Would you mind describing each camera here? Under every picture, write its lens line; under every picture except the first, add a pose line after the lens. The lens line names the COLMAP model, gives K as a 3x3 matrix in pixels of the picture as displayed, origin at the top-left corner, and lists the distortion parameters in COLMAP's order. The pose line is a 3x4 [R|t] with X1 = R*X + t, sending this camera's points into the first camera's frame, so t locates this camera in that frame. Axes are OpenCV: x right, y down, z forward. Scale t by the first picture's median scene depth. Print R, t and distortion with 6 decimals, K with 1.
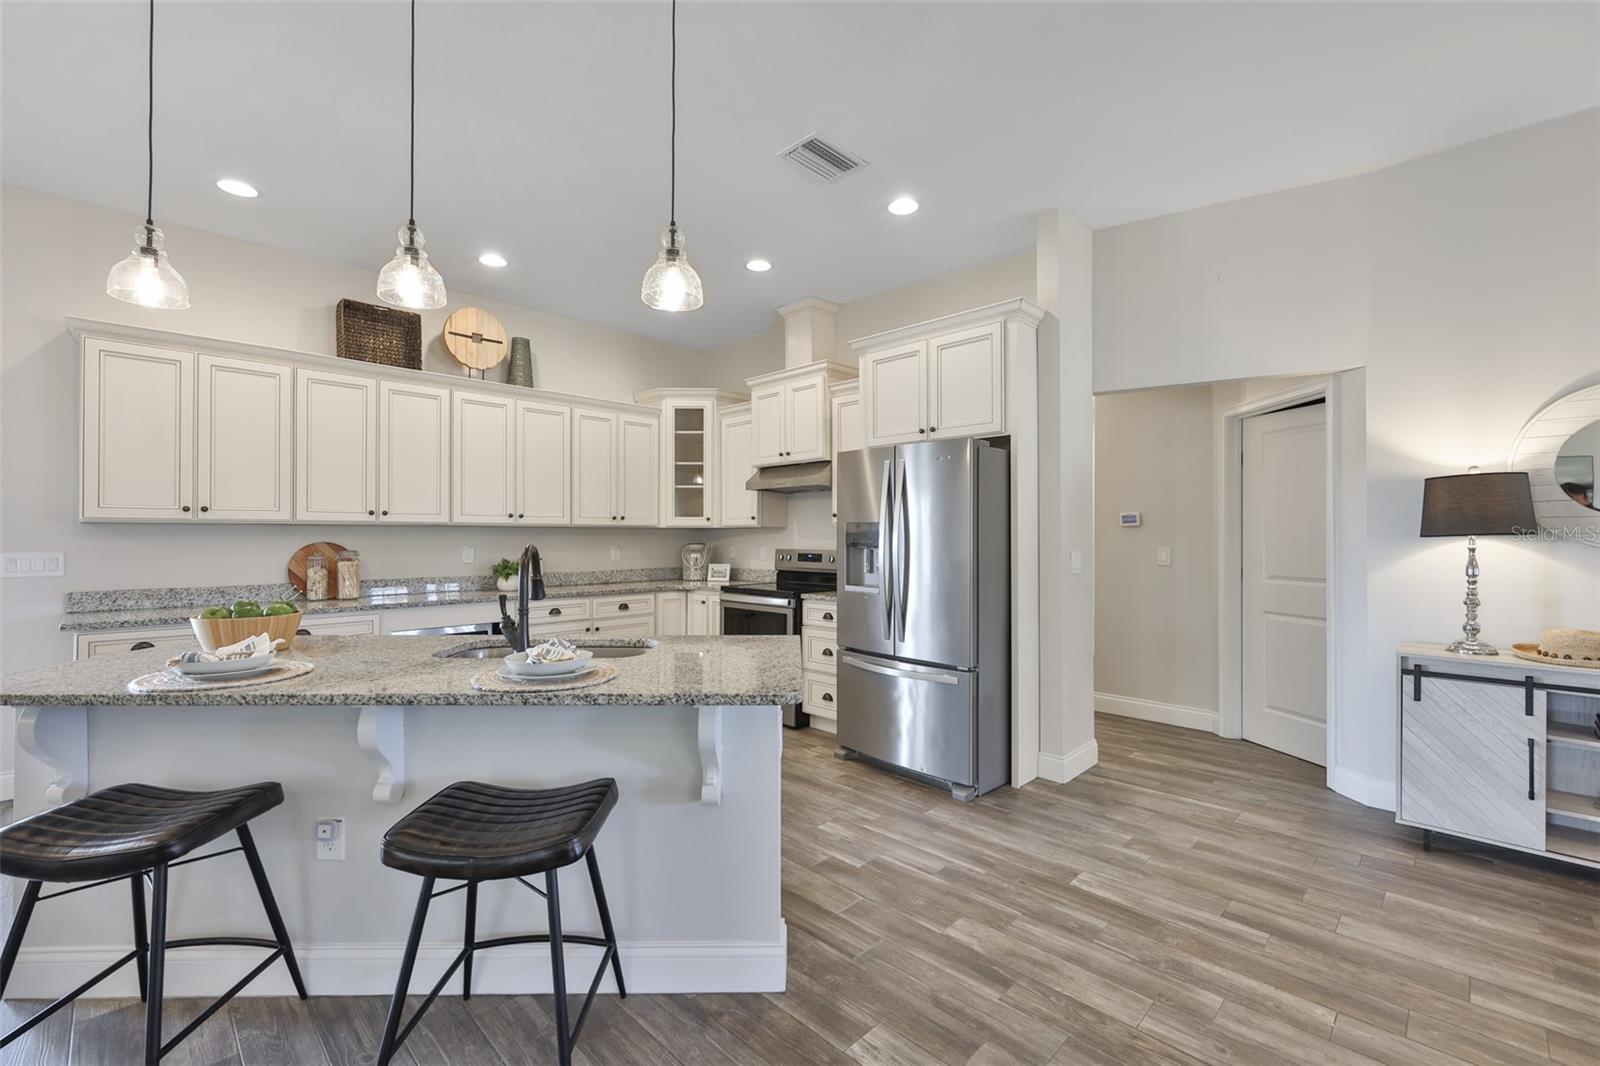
lens RADIAL K [[676.1, 0, 802.3], [0, 676.1, 530.3], [0, 0, 1]] dist [0.000366, 0.000353]
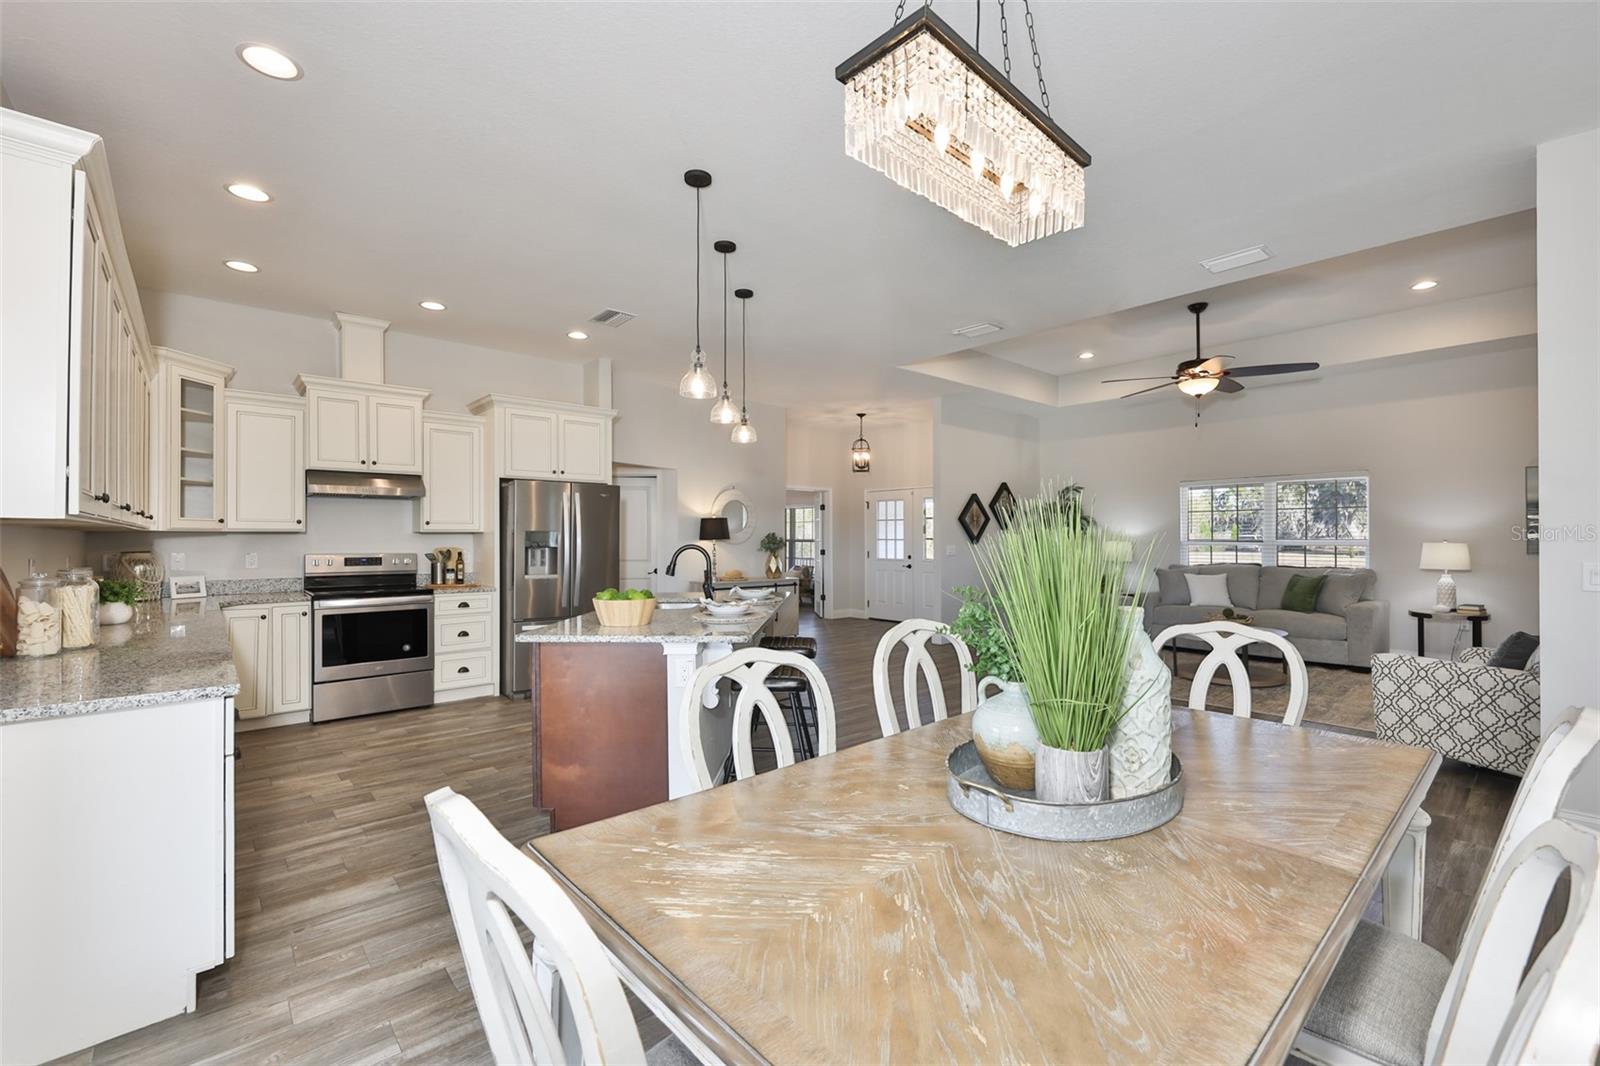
lens RADIAL K [[675.2, 0, 808.8], [0, 675.2, 536.6], [0, 0, 1]] dist [-0.001214, -0.000049]
pose [[0.057233, 0.002178, 0.998358, -1.441279], [-0.007371, 0.999971, -0.001759, -0.001871], [-0.998334, -0.007258, 0.057247, 0.366111]]
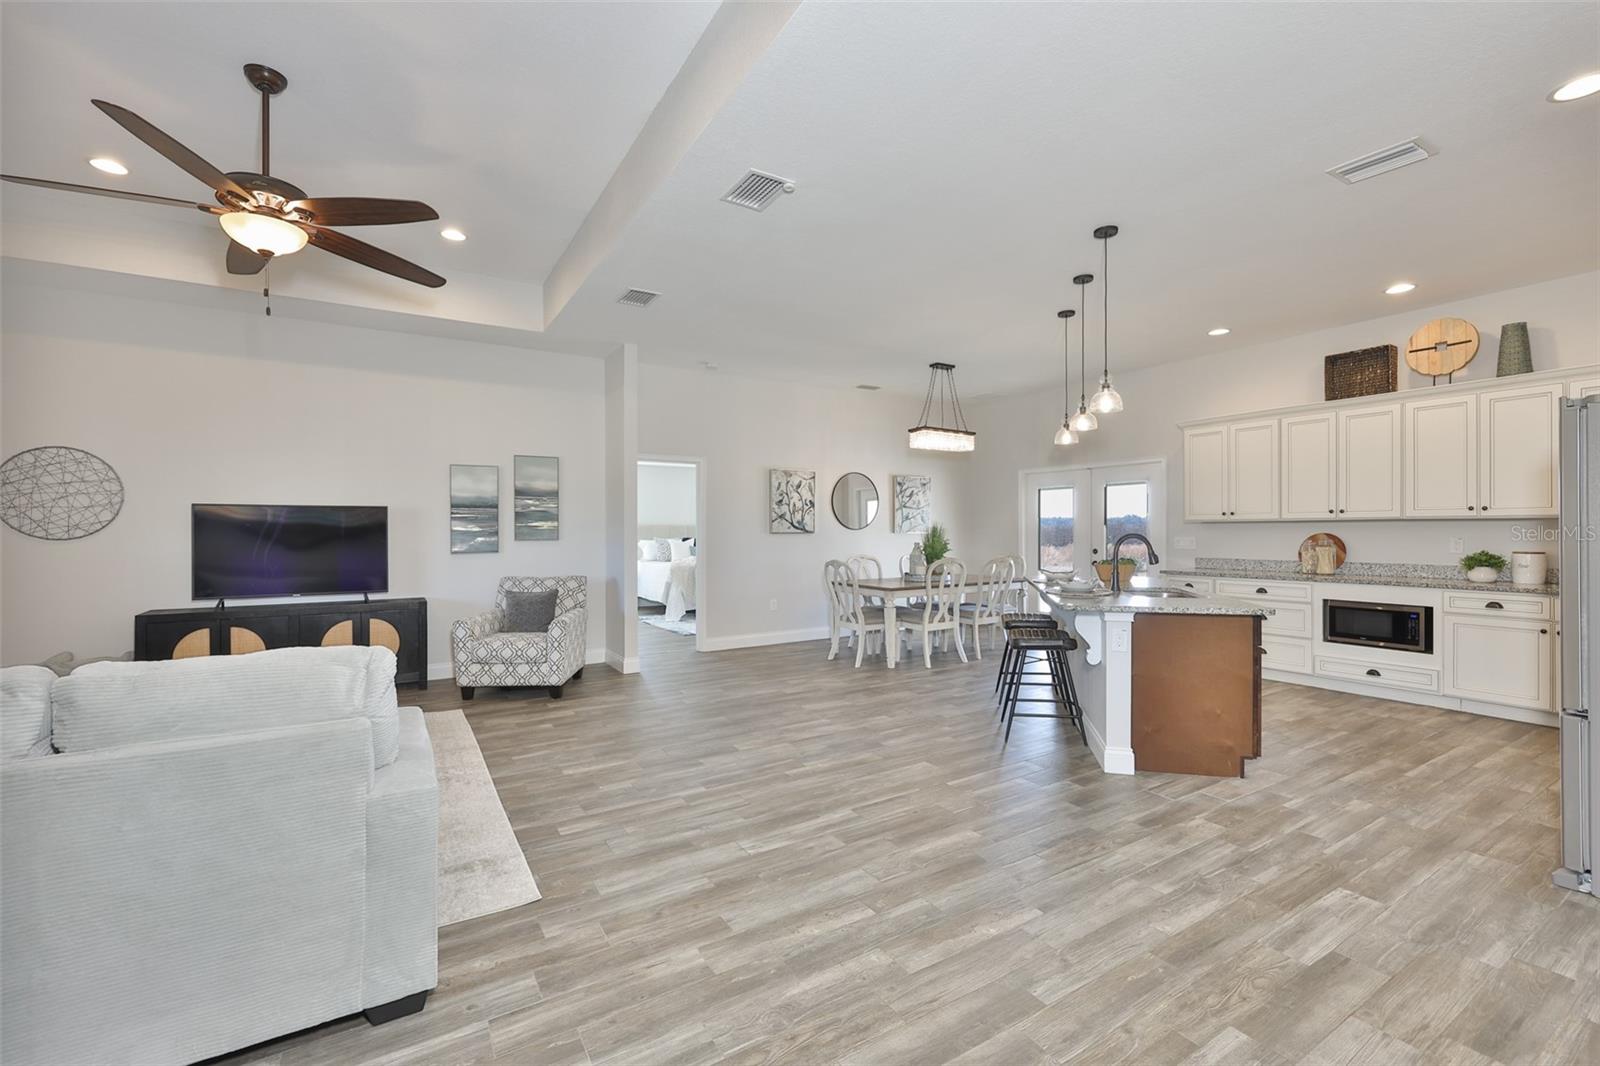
lens RADIAL K [[676.1, 0, 802.3], [0, 676.1, 530.3], [0, 0, 1]] dist [0.000366, 0.000353]
pose [[-0.237183, 0.001886, -0.971463, 1.116980], [0.015162, 0.999884, -0.001760, -0.002614], [0.971347, -0.015147, -0.237184, 0.355069]]
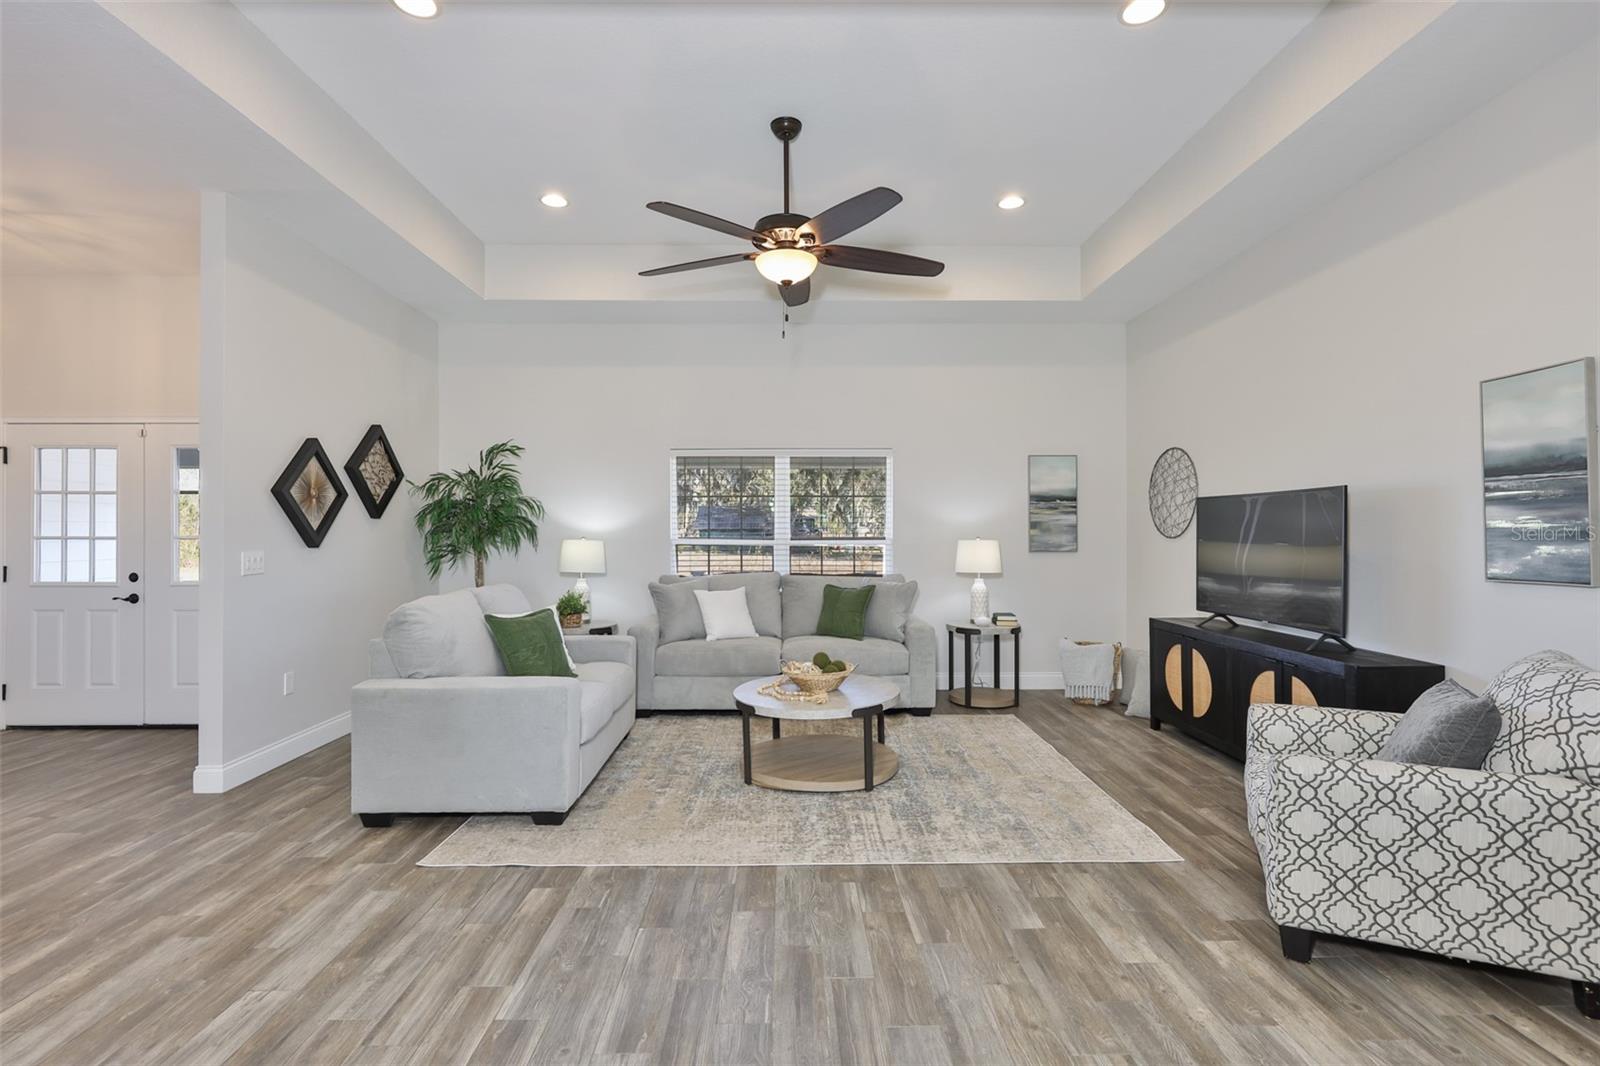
lens RADIAL K [[749.5, 0, 796.1], [0, 749.5, 531.4], [0, 0, 1]] dist [-0.000480, -0.000382]
pose [[-0.714992, 0.003057, 0.699126, -0.395954], [-0.005557, 0.999934, -0.010055, -0.002150], [-0.699111, -0.011074, -0.714928, 0.234159]]
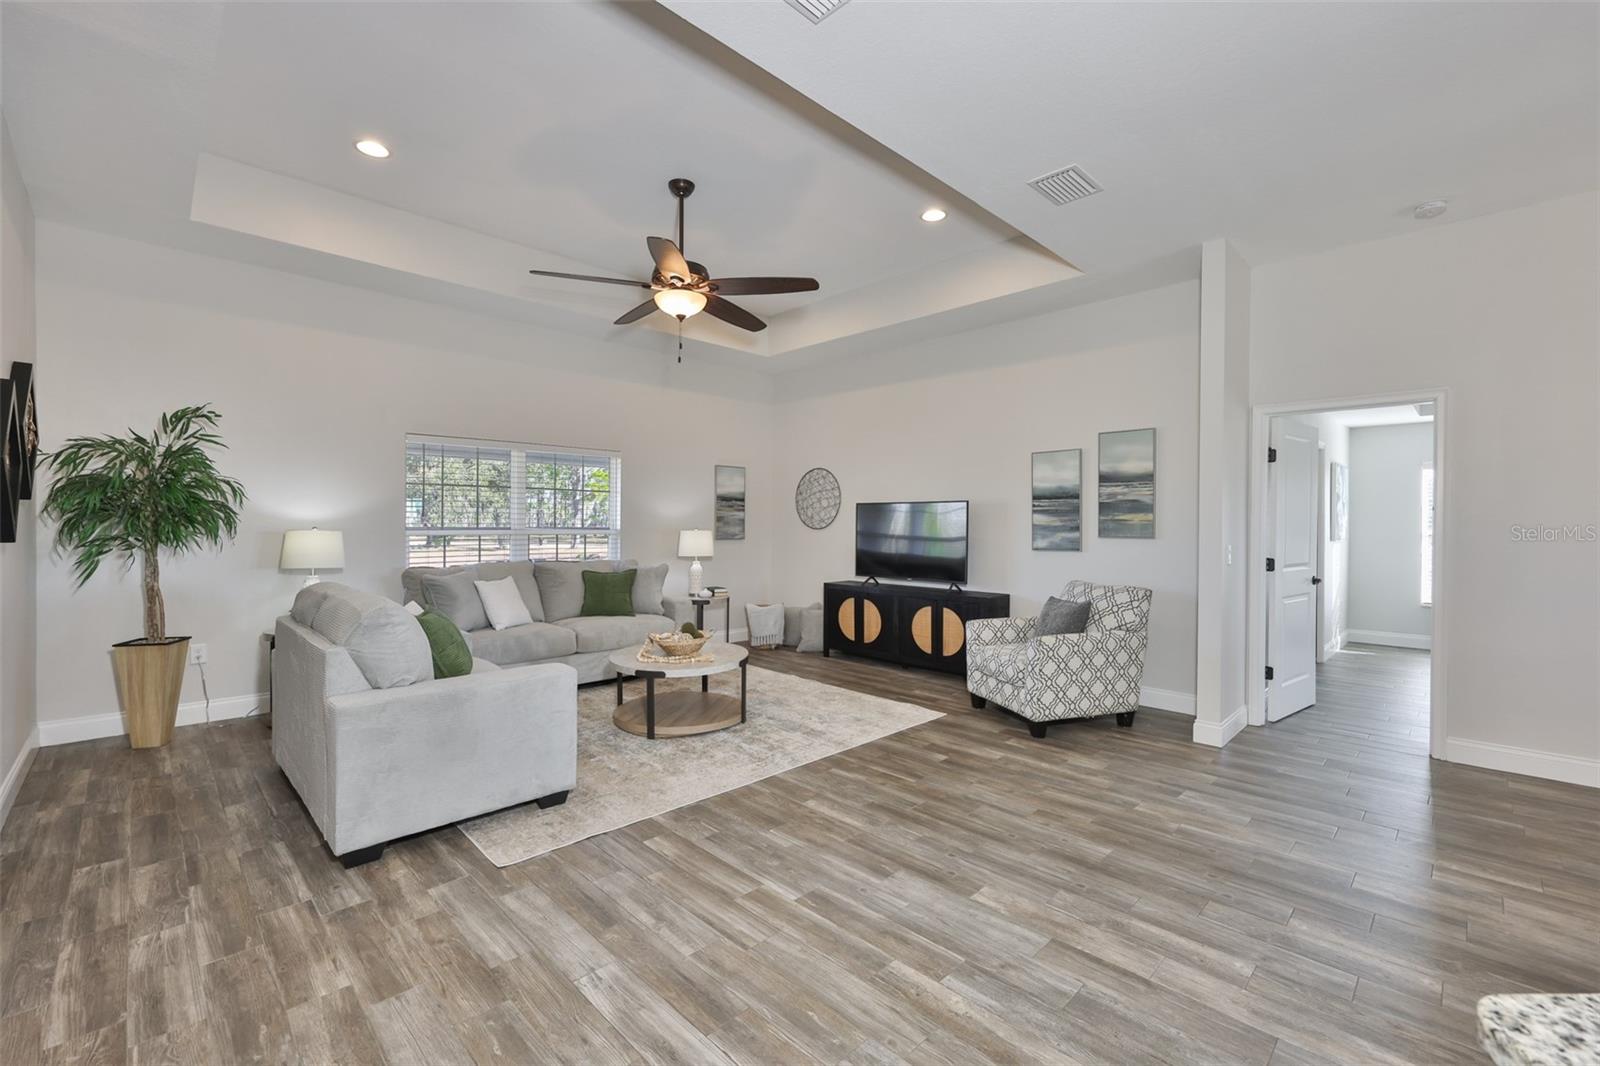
lens RADIAL K [[676.1, 0, 802.3], [0, 676.1, 530.3], [0, 0, 1]] dist [0.000366, 0.000353]
pose [[-0.999956, -0.004654, 0.008145, 0.170561], [-0.004675, 0.999986, -0.002478, 0.000778], [-0.008133, -0.002516, -0.999964, 0.663675]]
